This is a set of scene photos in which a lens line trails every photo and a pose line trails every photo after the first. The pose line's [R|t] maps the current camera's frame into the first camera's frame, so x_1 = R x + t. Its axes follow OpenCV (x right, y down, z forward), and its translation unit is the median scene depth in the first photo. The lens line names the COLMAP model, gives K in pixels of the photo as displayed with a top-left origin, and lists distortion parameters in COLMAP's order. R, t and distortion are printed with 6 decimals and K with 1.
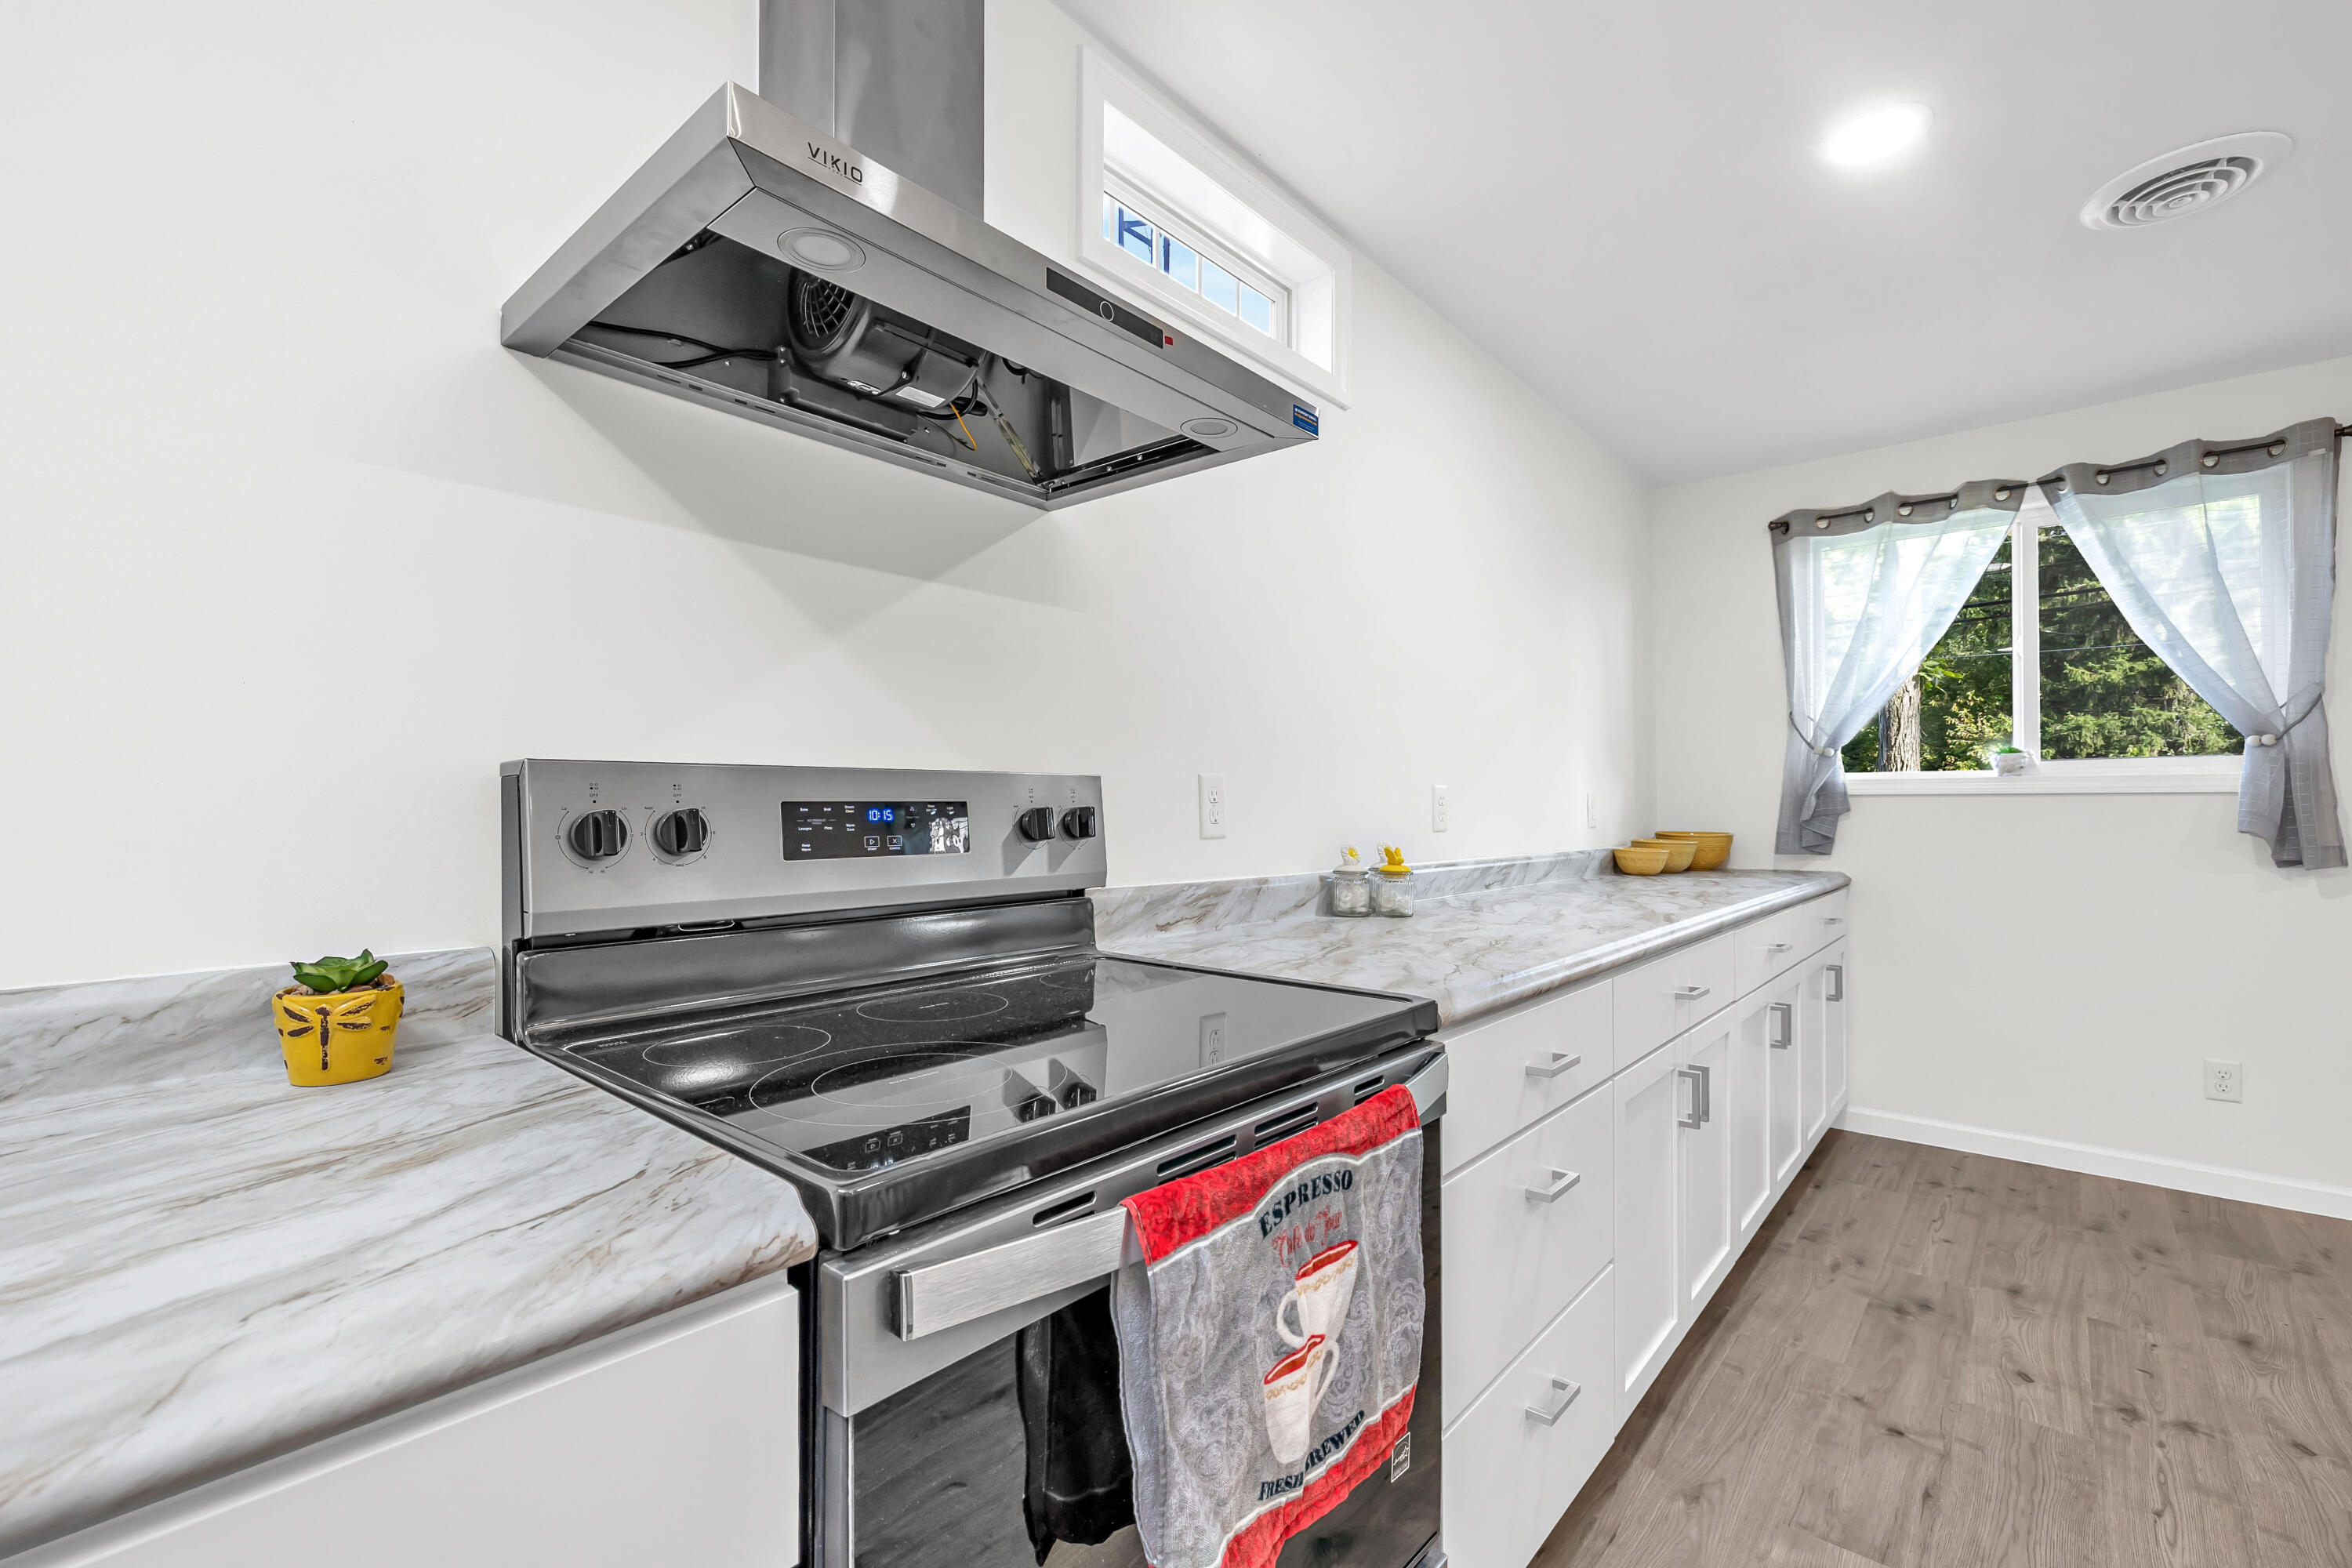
lens RADIAL K [[1020.7, 0, 1184.6], [0, 1020.7, 824.4], [0, 0, 1]] dist [-0.002114, 0.000395]
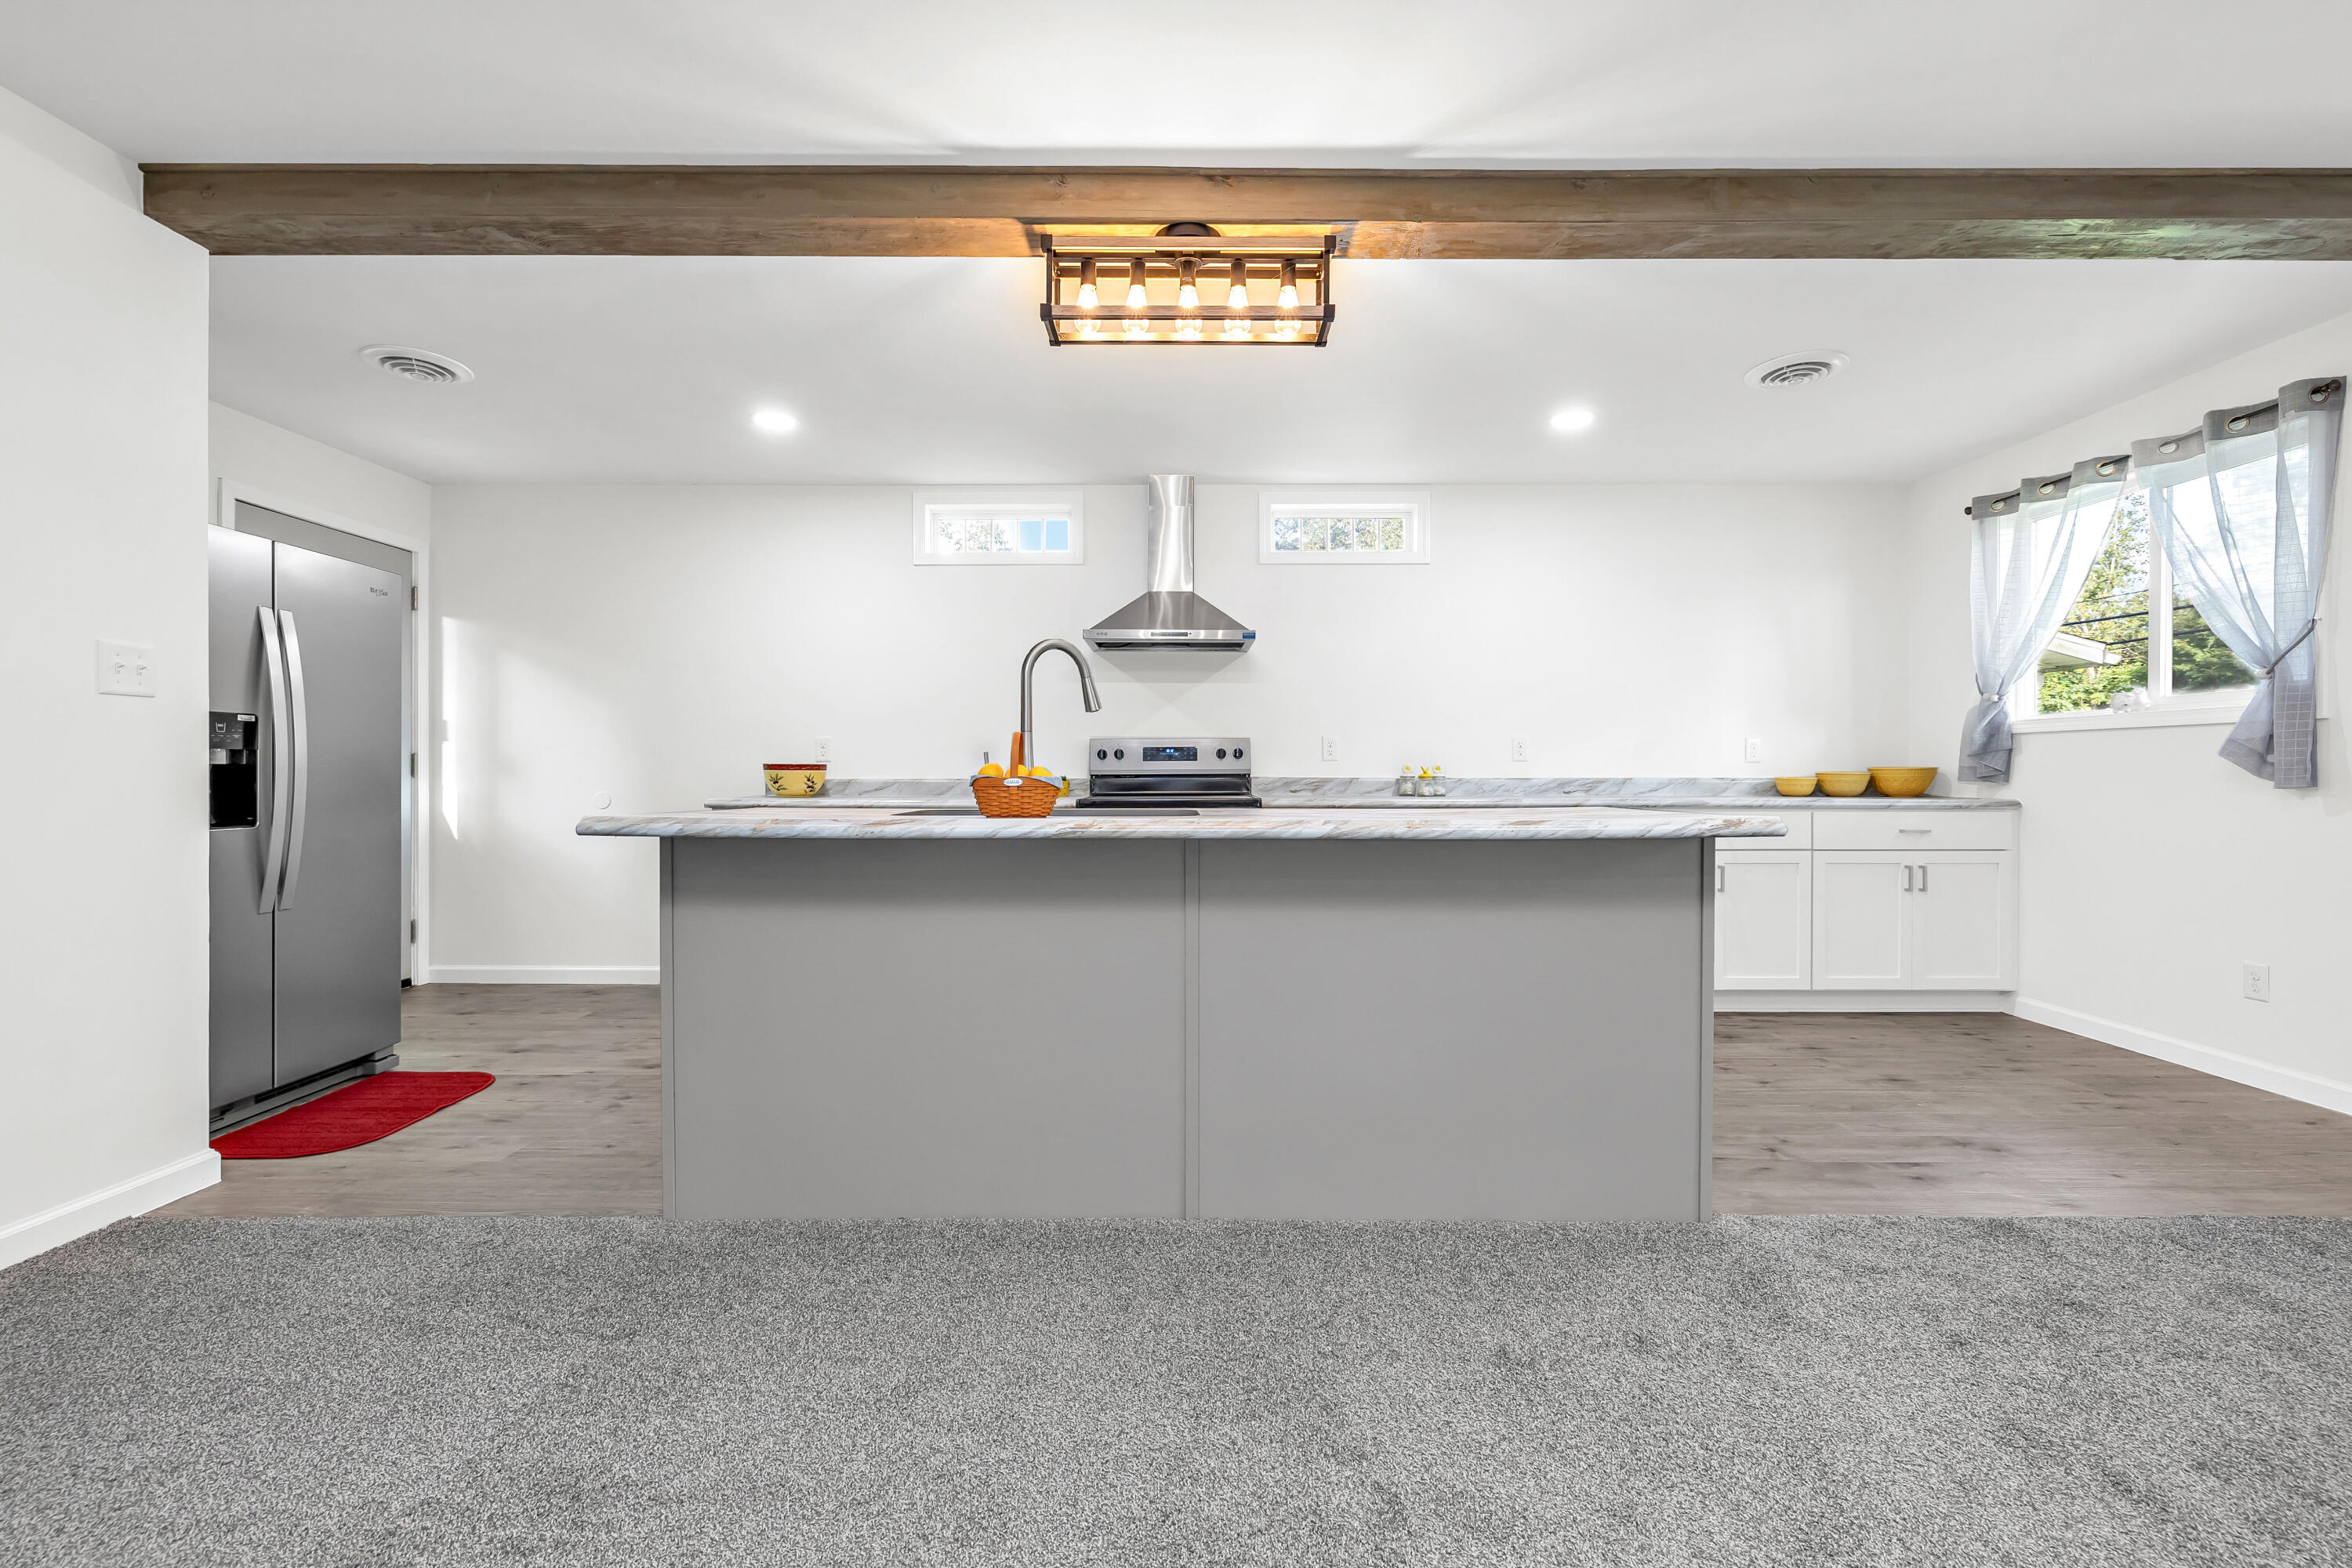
lens RADIAL K [[1020.7, 0, 1184.6], [0, 1020.7, 824.4], [0, 0, 1]] dist [-0.002114, 0.000395]
pose [[0.650841, 0.034684, -0.758421, 1.130137], [-0.009873, 0.999258, 0.037226, 0.052894], [0.759150, -0.016740, 0.650701, -0.623313]]
